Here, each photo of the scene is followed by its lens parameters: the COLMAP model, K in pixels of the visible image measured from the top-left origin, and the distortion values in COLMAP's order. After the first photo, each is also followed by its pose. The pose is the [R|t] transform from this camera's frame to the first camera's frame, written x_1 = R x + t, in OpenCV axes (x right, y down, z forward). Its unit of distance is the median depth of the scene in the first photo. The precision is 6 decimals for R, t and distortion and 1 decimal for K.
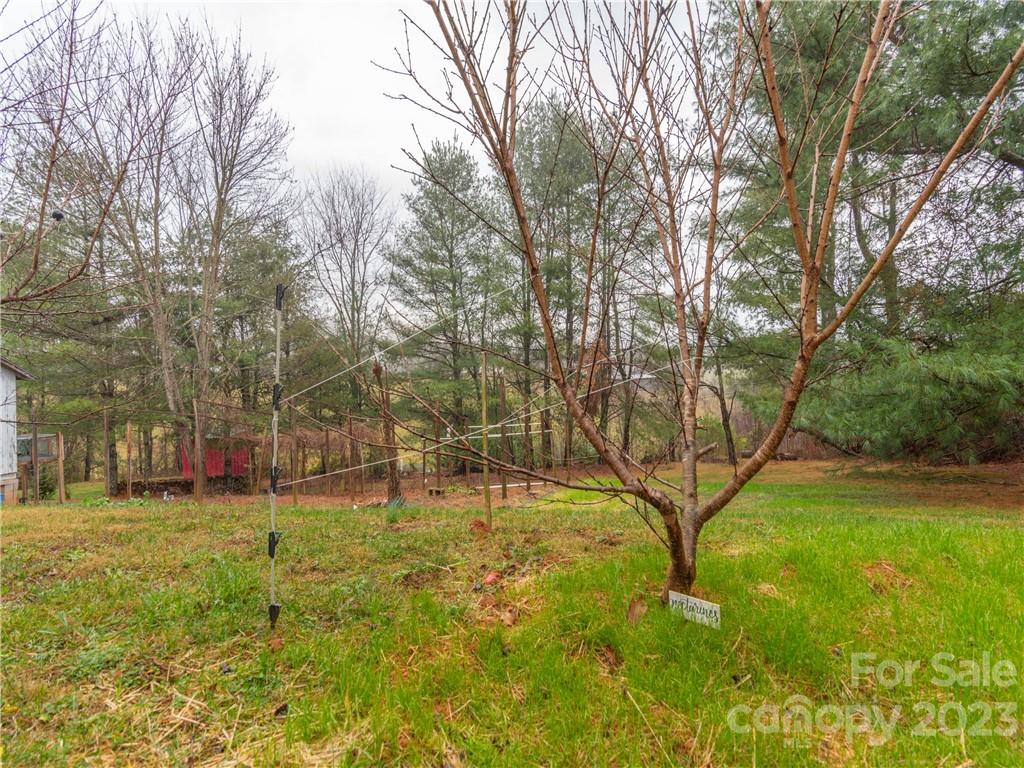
lens RADIAL K [[503.7, 0, 511.2], [0, 503.7, 383.4], [0, 0, 1]] dist [0.010178, -0.002903]
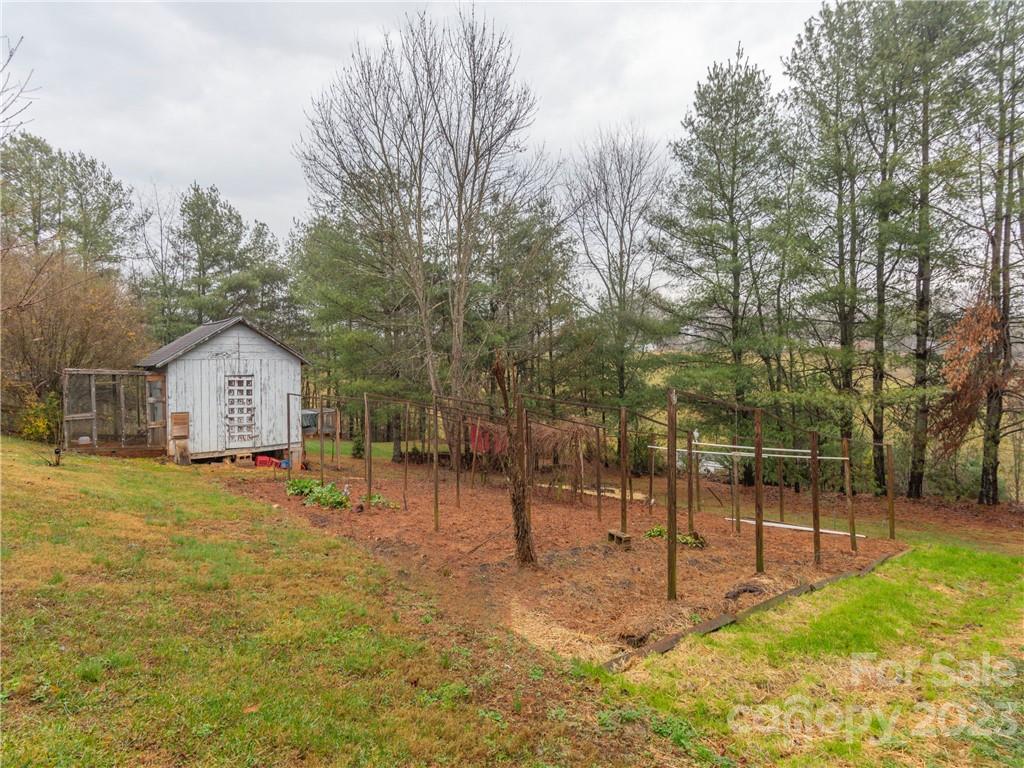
lens RADIAL K [[503.7, 0, 514.4], [0, 503.7, 359.8], [0, 0, 1]] dist [0.010178, -0.002903]
pose [[0.815202, 0.014945, -0.578983, 0.065515], [-0.010447, 0.999884, 0.011101, -0.019276], [0.579082, -0.003001, 0.815264, 0.161369]]
